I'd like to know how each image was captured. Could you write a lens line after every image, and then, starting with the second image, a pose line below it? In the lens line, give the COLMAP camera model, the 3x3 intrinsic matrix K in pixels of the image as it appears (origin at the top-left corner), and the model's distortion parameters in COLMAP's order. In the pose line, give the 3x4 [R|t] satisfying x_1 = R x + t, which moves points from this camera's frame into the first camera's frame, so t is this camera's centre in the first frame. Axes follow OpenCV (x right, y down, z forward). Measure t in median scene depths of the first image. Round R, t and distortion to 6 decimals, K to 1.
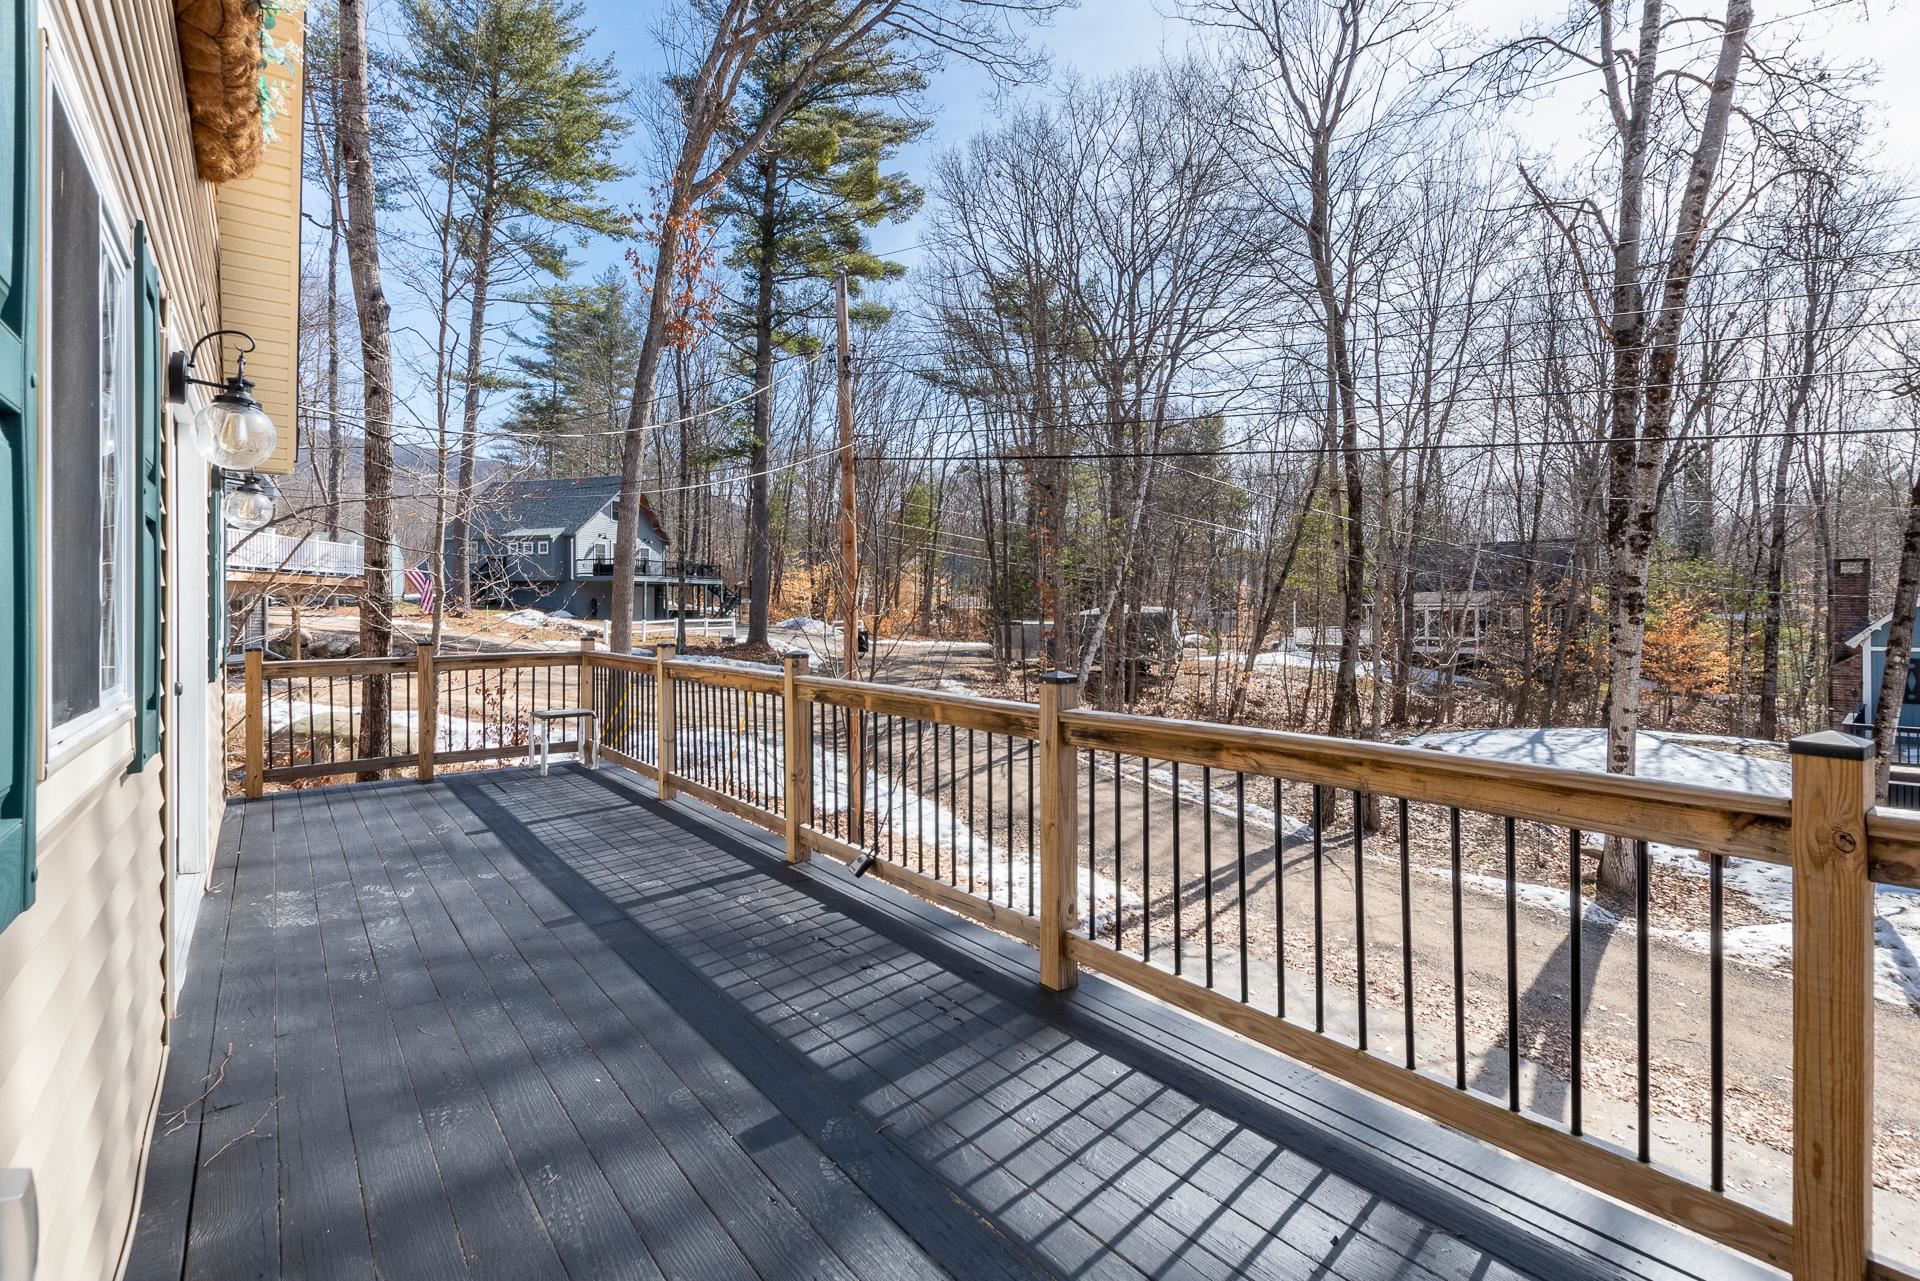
lens RADIAL K [[927.8, 0, 958.1], [0, 927.8, 607.2], [0, 0, 1]] dist [0.003045, 0.000260]
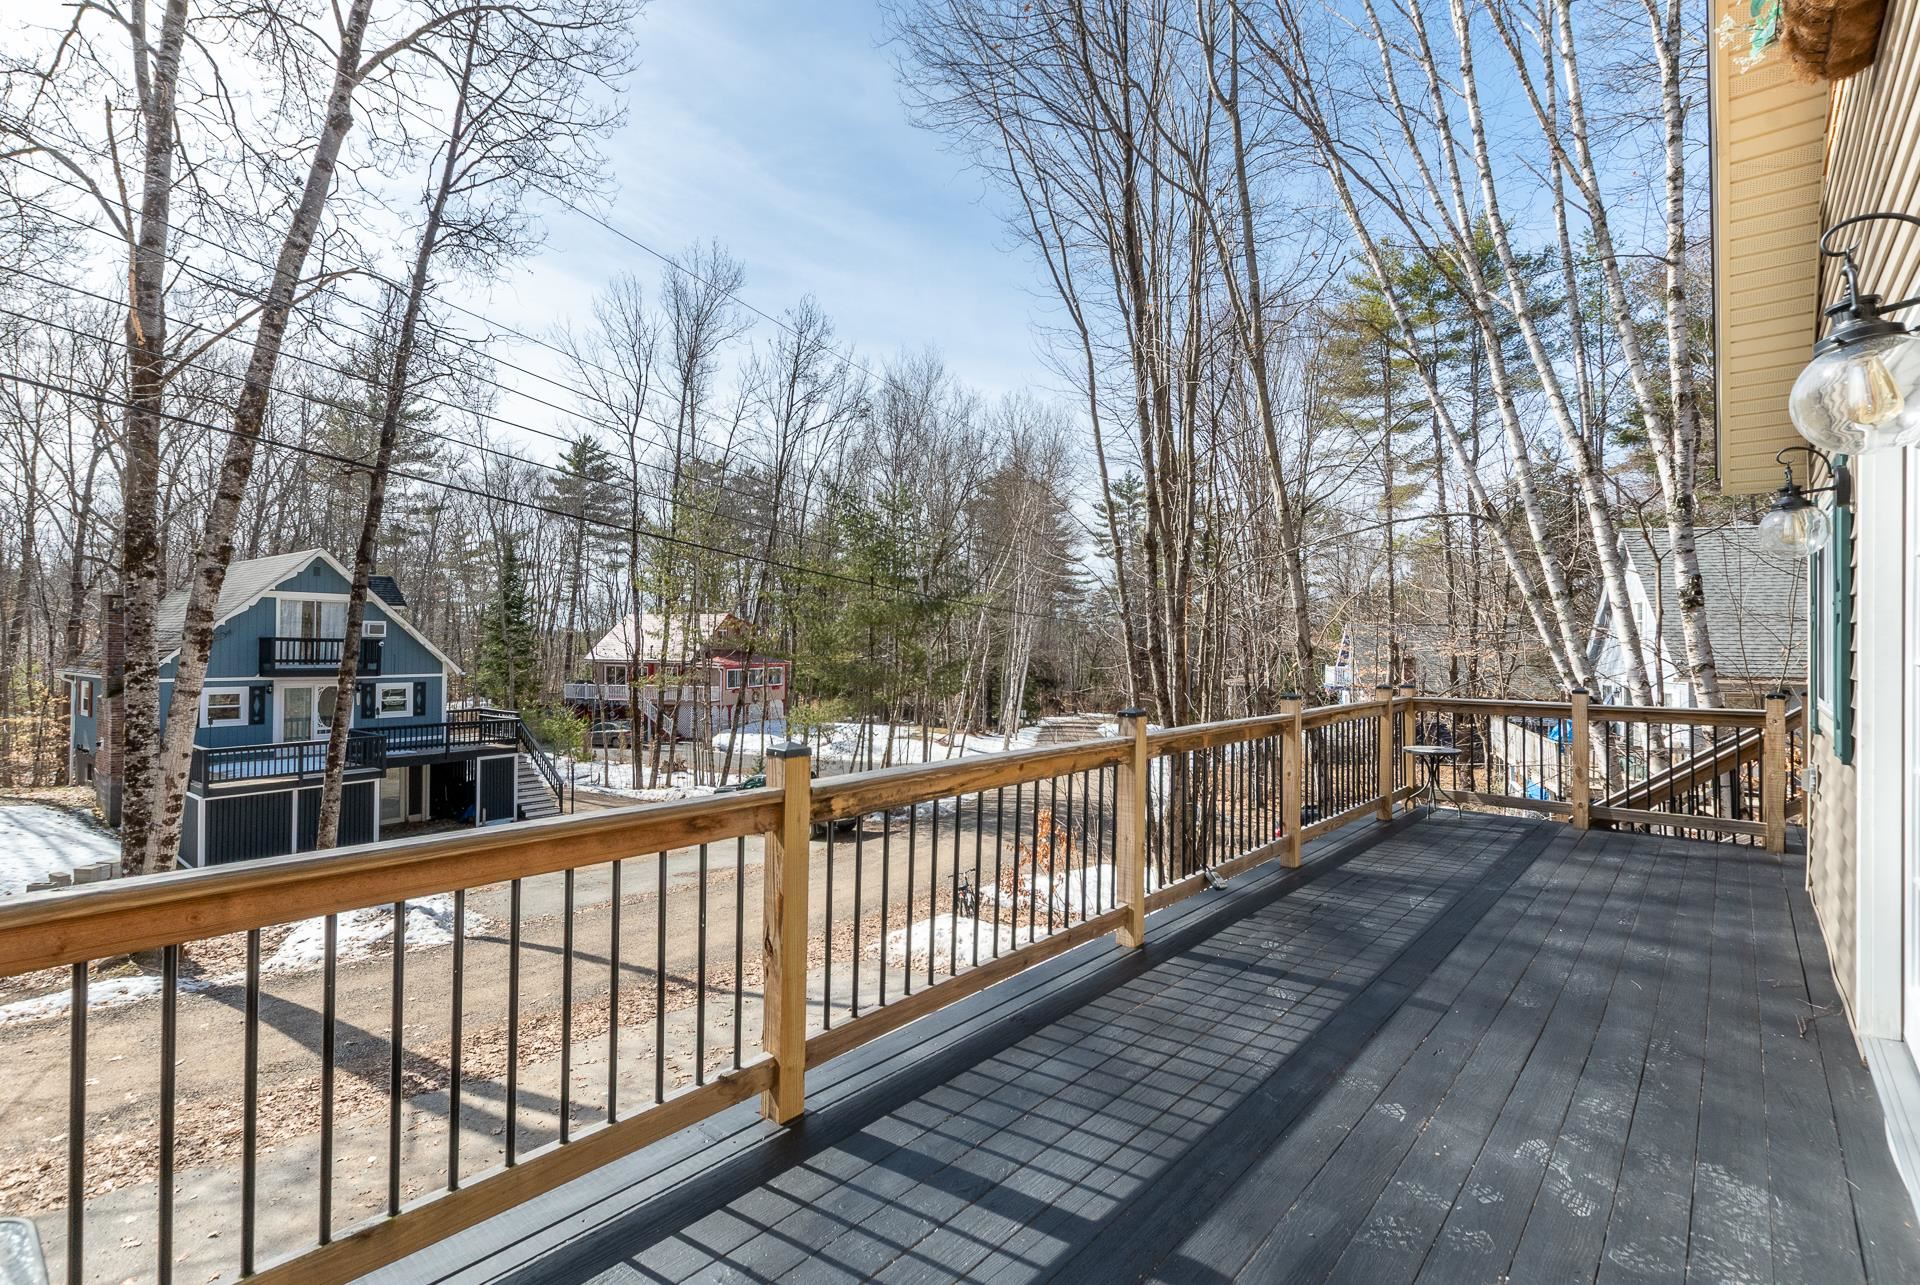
lens RADIAL K [[894.3, 0, 960.0], [0, 894.3, 642.5], [0, 0, 1]] dist [-0.000584, -0.000281]
pose [[-0.219089, 0.005144, 0.975691, -1.079447], [-0.010097, 0.999921, -0.007539, -0.006874], [-0.975653, -0.011503, -0.219019, 1.497718]]
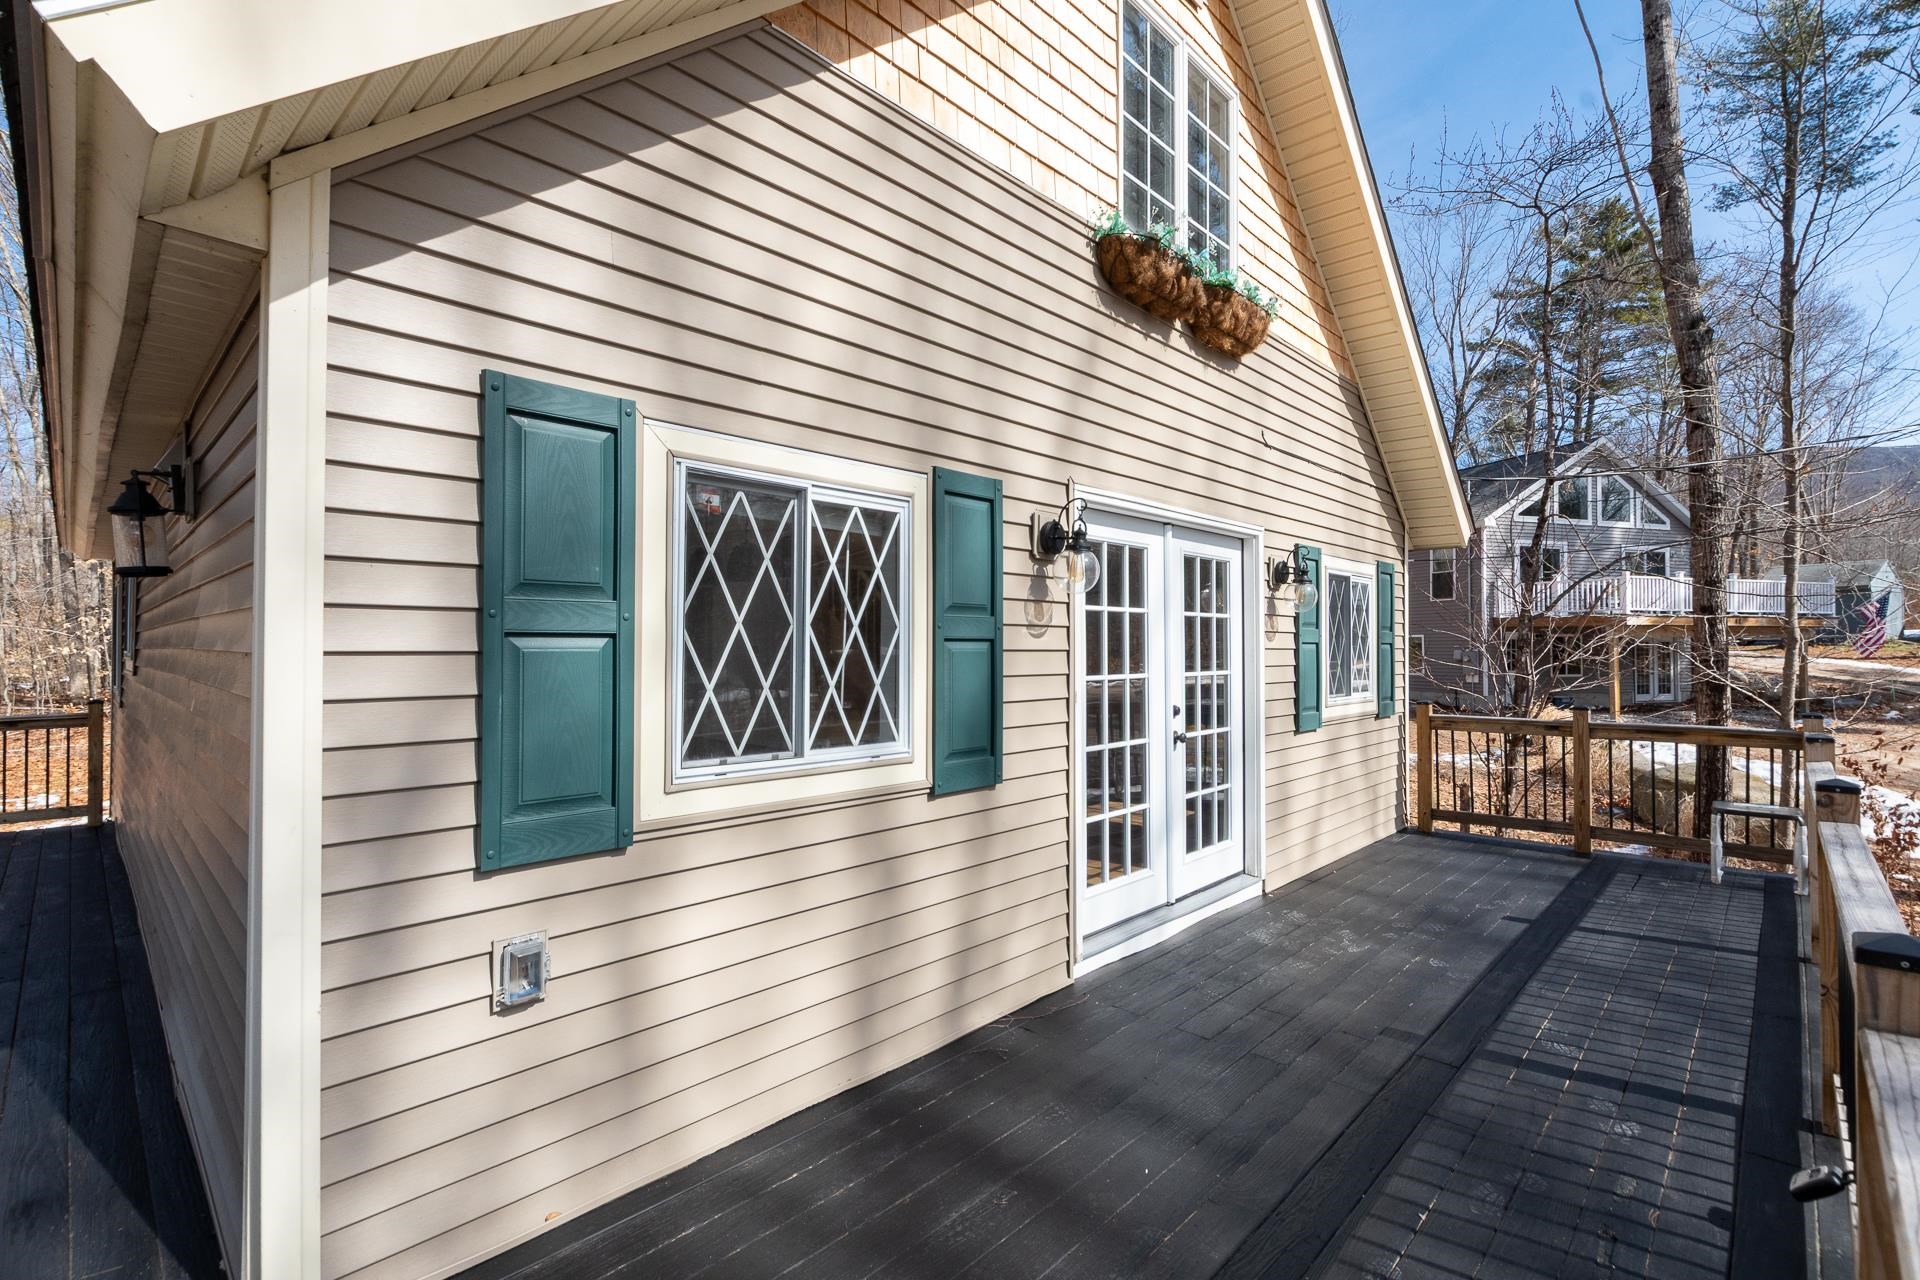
lens RADIAL K [[847.5, 0, 936.7], [0, 847.5, 631.9], [0, 0, 1]] dist [0.001429, -0.000417]
pose [[0.139359, -0.011497, -0.990175, 0.318723], [0.000505, 0.999933, -0.011539, -0.048082], [0.990242, 0.001108, 0.139355, 0.385228]]
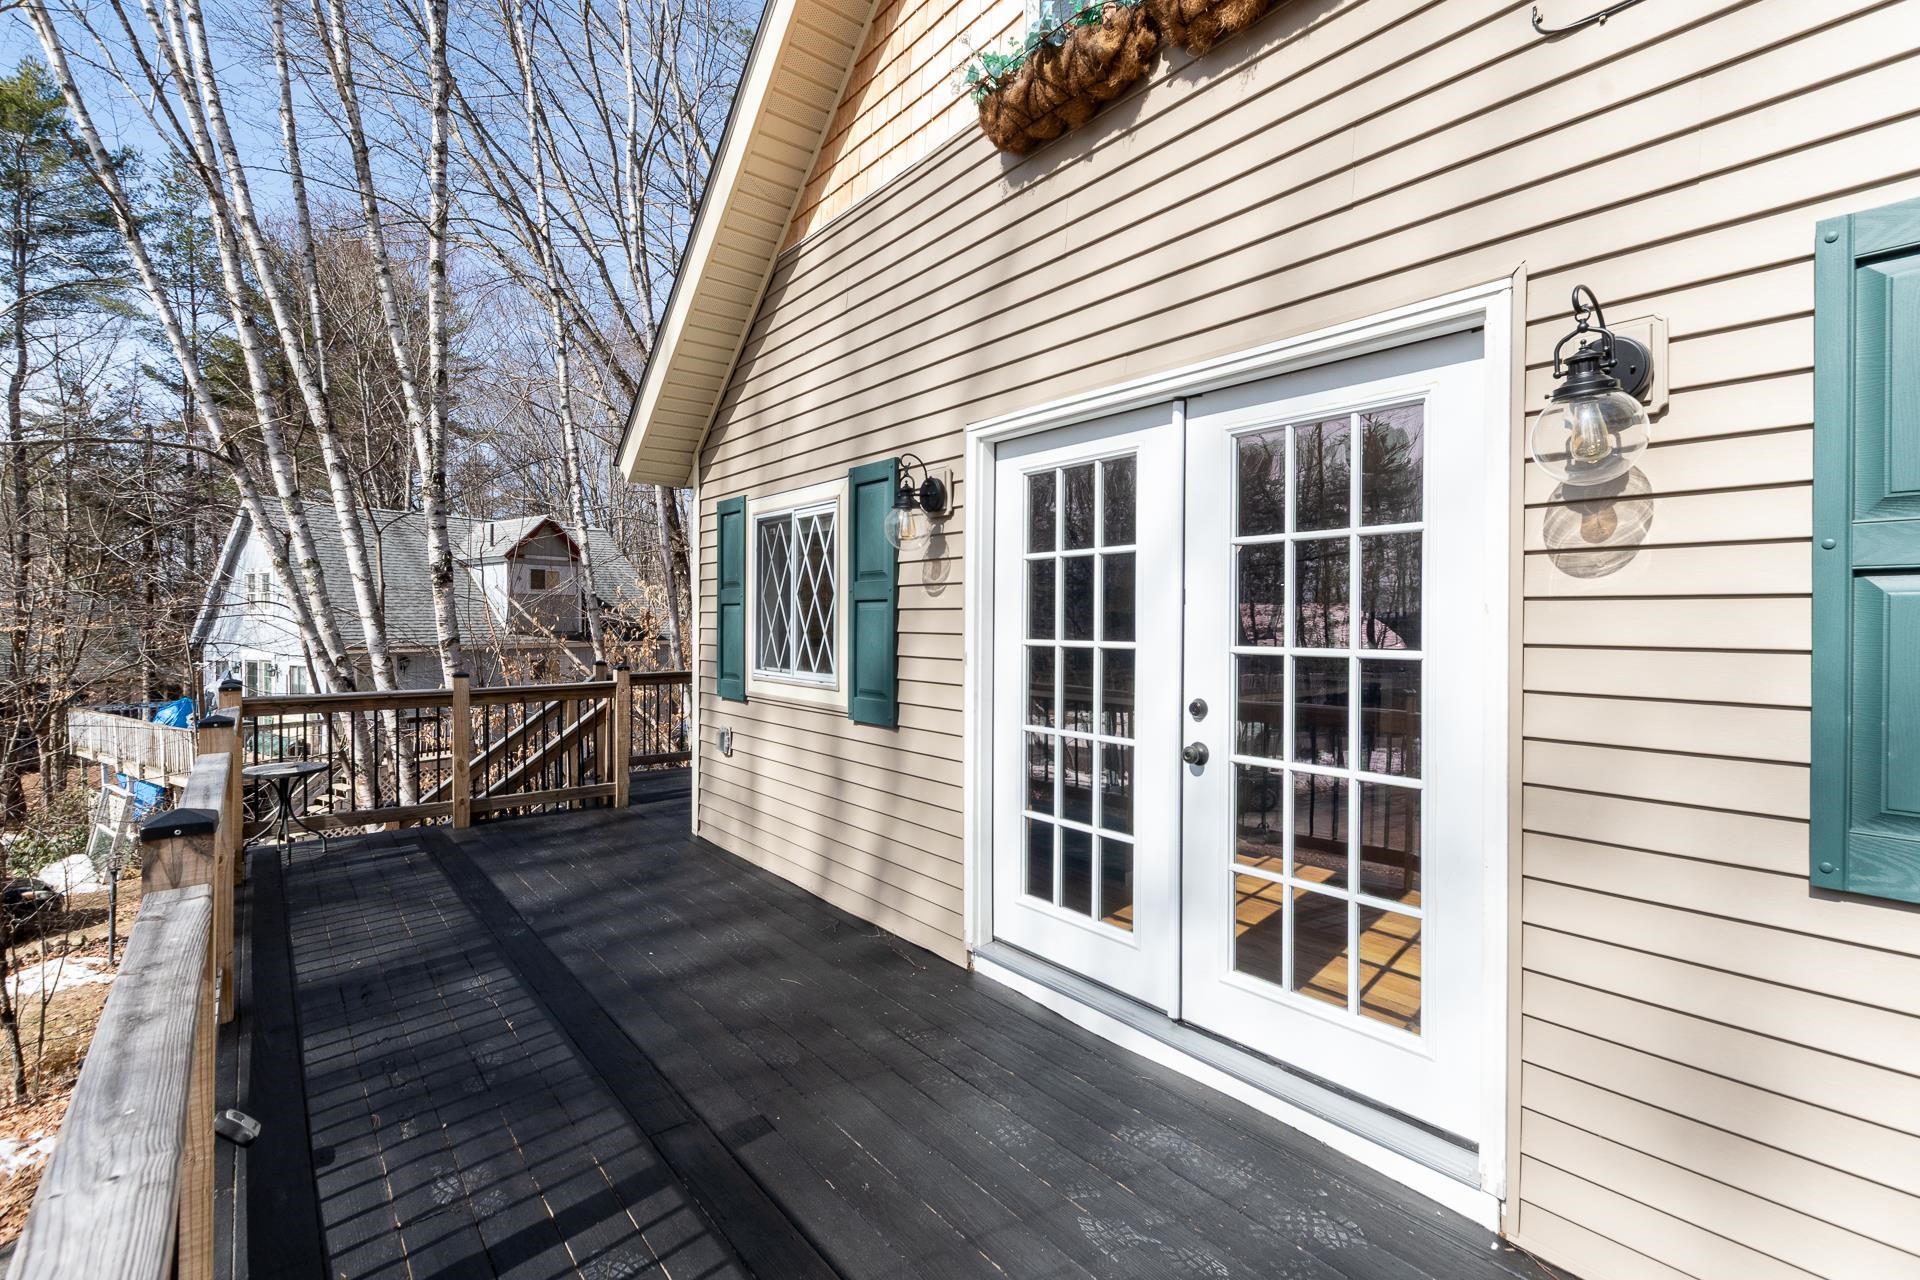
lens RADIAL K [[863.7, 0, 959.8], [0, 863.7, 625.3], [0, 0, 1]] dist [-0.000015, -0.000158]
pose [[-0.999317, -0.000032, -0.036964, -0.500732], [-0.000028, 1.000000, -0.000089, -0.022611], [0.036964, -0.000088, -0.999317, 1.474360]]
